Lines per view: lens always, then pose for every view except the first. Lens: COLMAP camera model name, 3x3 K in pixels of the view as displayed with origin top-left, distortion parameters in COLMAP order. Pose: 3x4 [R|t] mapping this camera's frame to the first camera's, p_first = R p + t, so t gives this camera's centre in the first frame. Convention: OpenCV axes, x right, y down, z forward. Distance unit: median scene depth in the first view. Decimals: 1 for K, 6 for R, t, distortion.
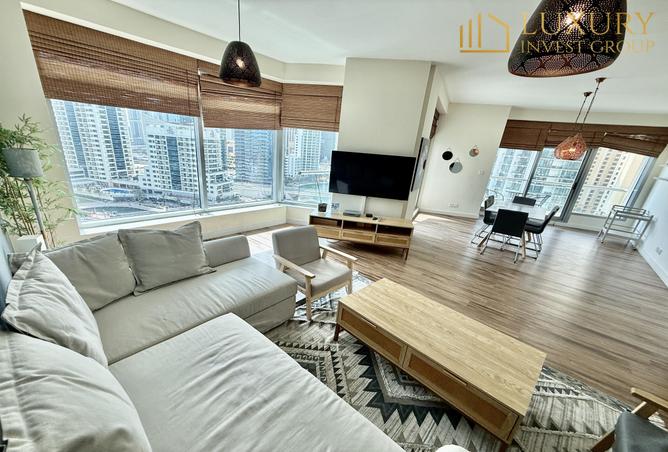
lens RADIAL K [[240.3, 0, 327.0], [0, 240.3, 224.6], [0, 0, 1]] dist [0.000188, -0.000129]
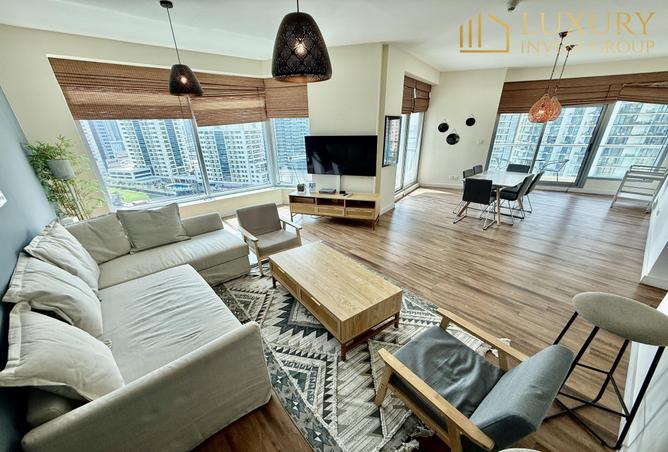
lens RADIAL K [[244.3, 0, 342.6], [0, 244.3, 226.5], [0, 0, 1]] dist [0.000731, 0.000146]
pose [[0.987426, -0.039123, -0.153164, 0.350743], [0.050539, 0.996169, 0.071361, 0.040240], [0.149785, -0.078204, 0.985621, -0.132693]]
